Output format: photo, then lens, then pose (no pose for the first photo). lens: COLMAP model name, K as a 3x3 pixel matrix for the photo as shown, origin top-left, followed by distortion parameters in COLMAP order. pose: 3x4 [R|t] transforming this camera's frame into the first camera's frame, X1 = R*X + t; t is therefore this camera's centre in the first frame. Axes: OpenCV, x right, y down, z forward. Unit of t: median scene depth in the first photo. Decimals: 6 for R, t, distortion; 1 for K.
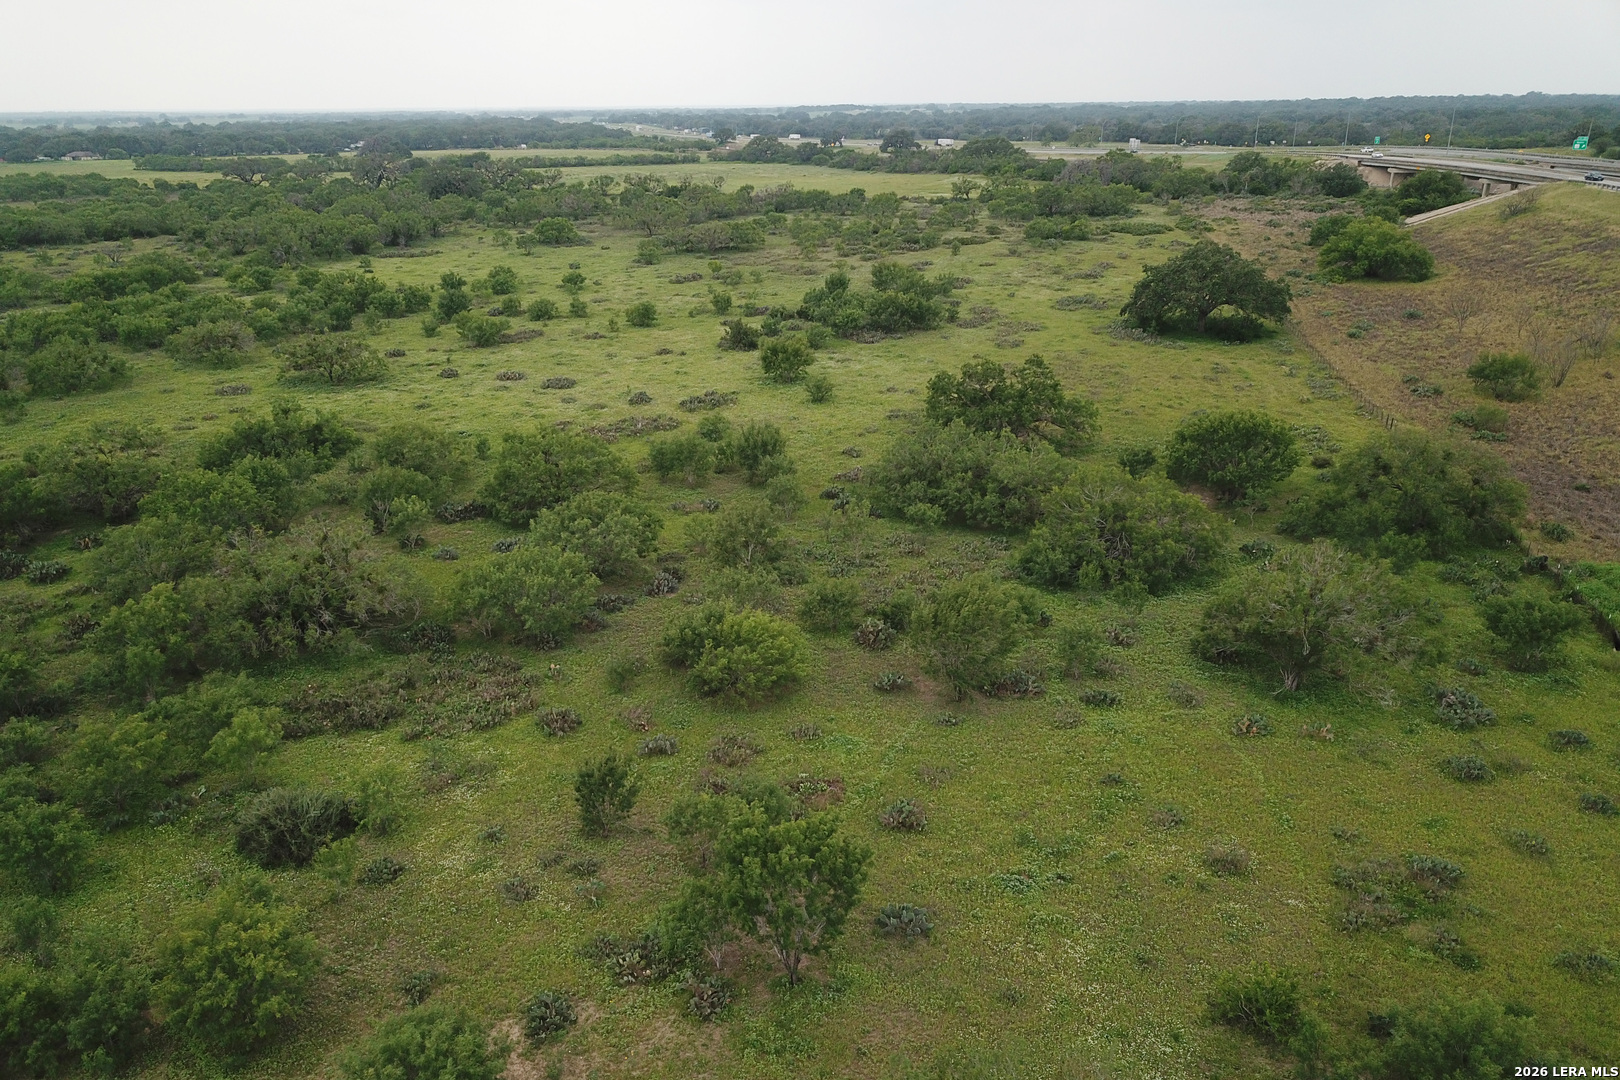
lens RADIAL K [[1209.1, 0, 788.0], [0, 1209.1, 543.2], [0, 0, 1]] dist [0.001669, -0.001888]
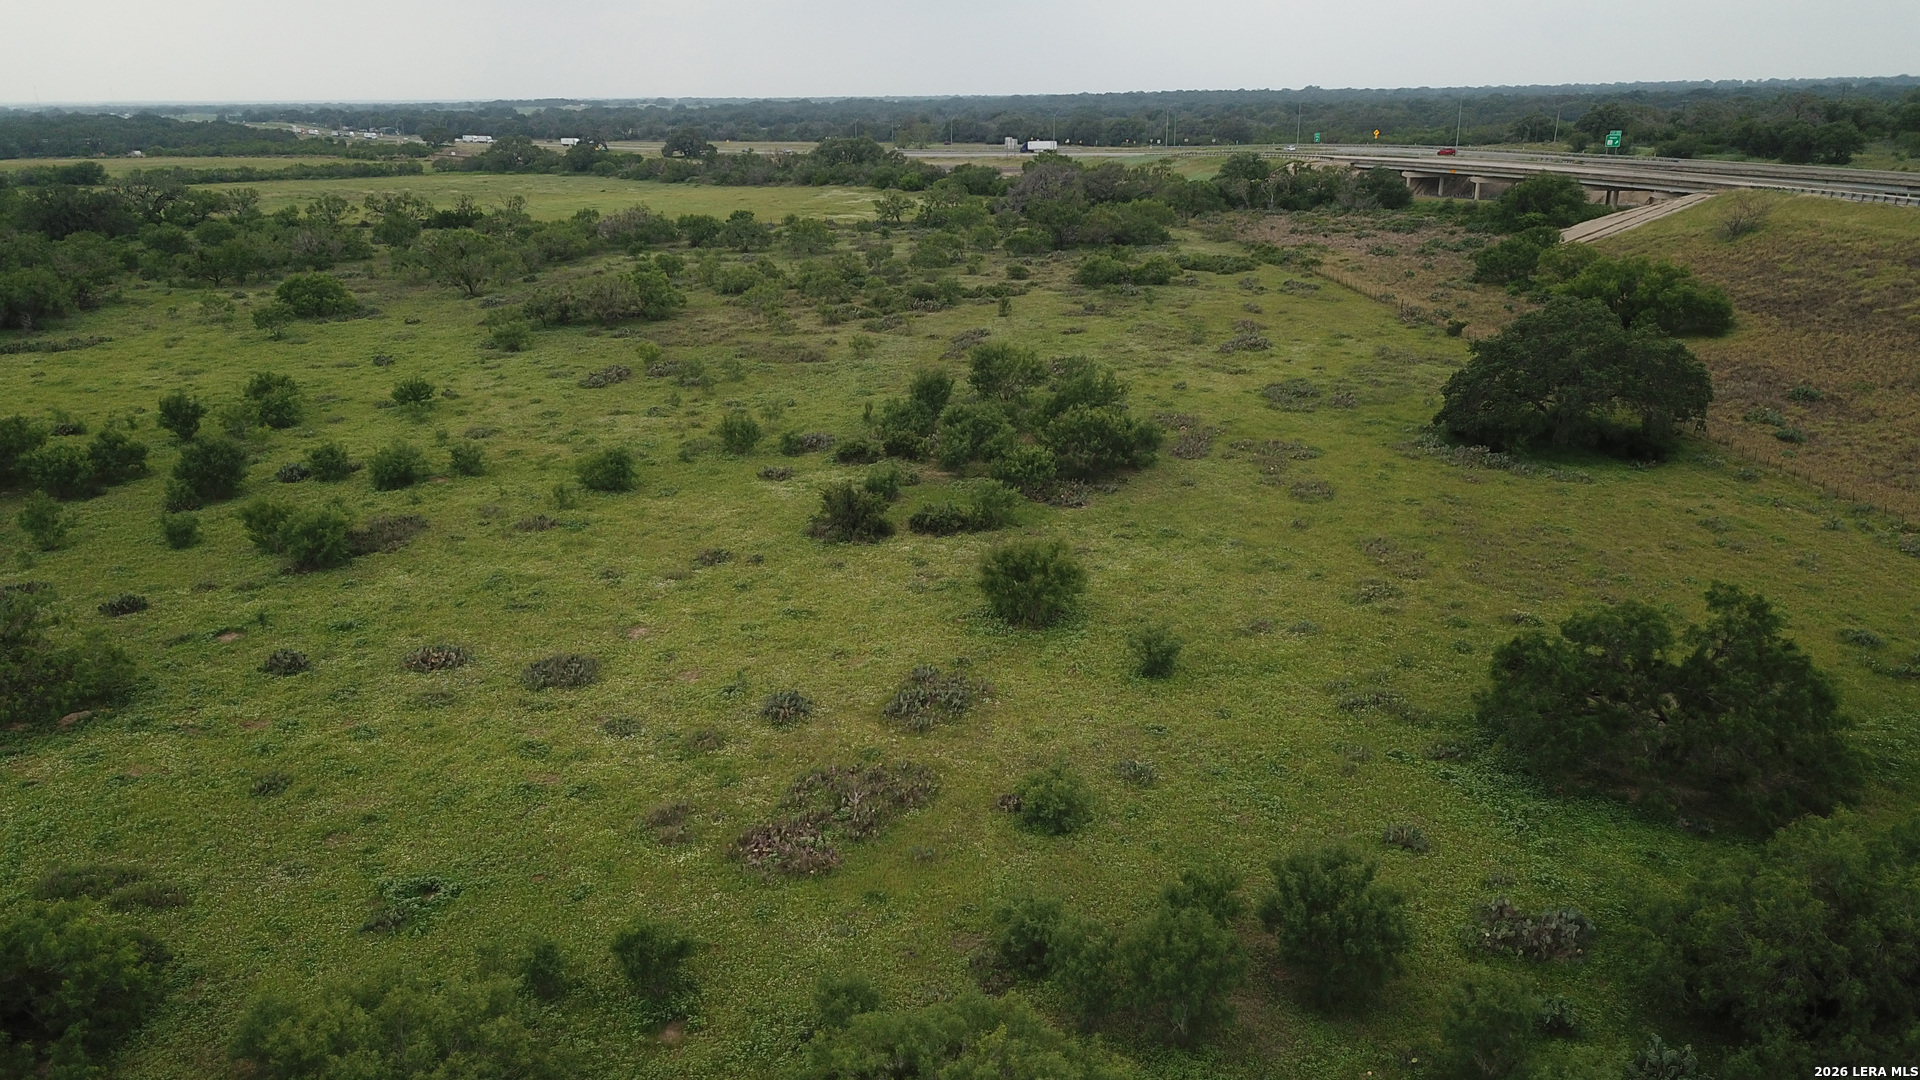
lens RADIAL K [[1468.2, 0, 912.8], [0, 1468.2, 587.1], [0, 0, 1]] dist [0.010925, -0.008495]
pose [[0.962385, -0.084852, 0.258100, -0.087054], [0.091979, 0.995638, -0.015641, -0.061550], [-0.255647, 0.038792, 0.965992, 0.185540]]
